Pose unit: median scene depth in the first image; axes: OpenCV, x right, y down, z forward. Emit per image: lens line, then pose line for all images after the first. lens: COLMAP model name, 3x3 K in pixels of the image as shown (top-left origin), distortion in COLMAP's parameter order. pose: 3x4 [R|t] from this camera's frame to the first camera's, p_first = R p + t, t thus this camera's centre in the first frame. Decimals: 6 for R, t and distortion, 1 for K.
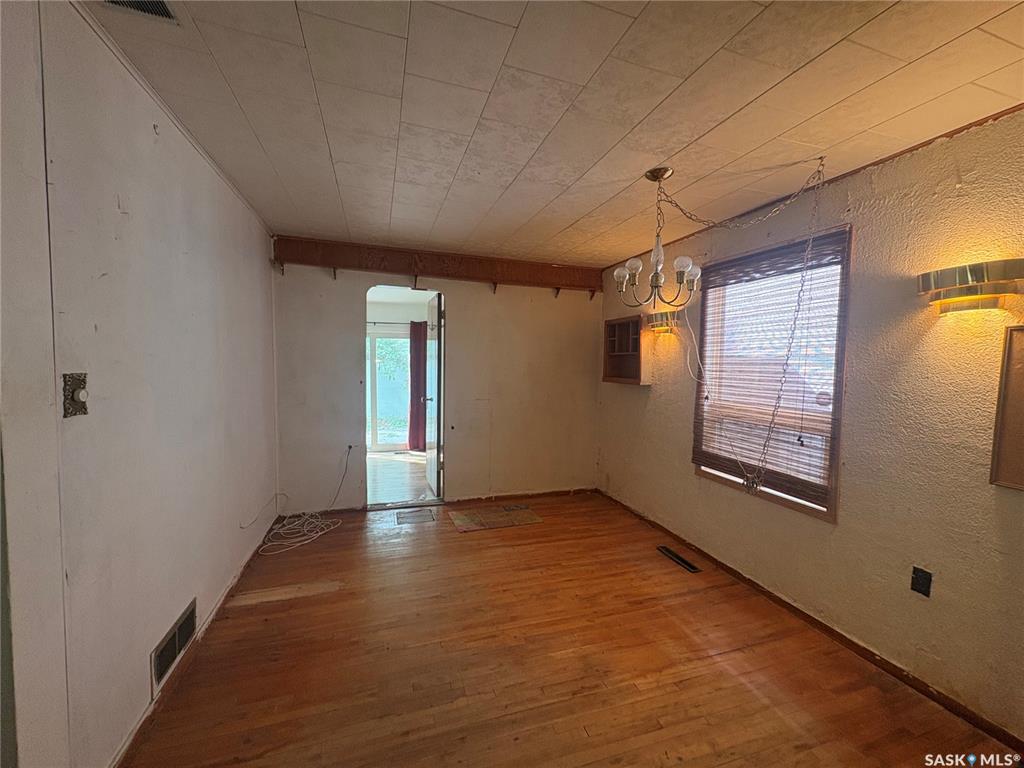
lens RADIAL K [[406.5, 0, 508.0], [0, 406.5, 385.7], [0, 0, 1]] dist [-0.003122, 0.001138]
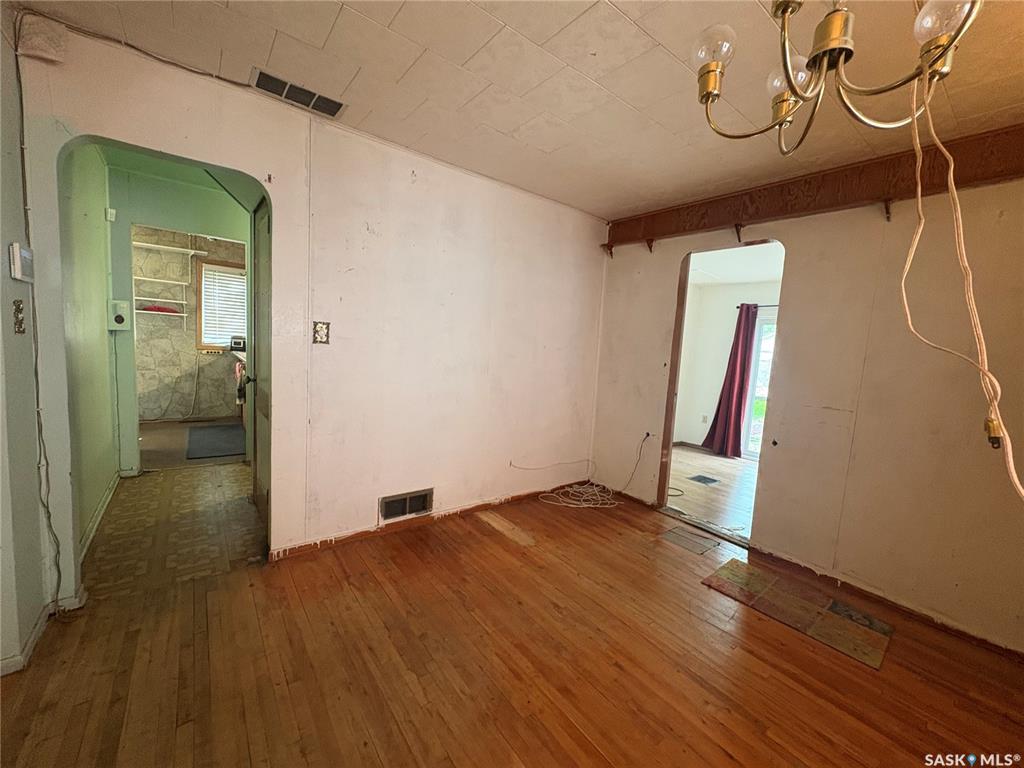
lens RADIAL K [[406.5, 0, 513.5], [0, 406.5, 381.7], [0, 0, 1]] dist [-0.003122, 0.001138]
pose [[0.337540, 0.092071, -0.936798, 0.404803], [-0.110221, 0.992225, 0.057804, 0.016326], [0.934836, 0.083744, 0.345063, 0.443848]]
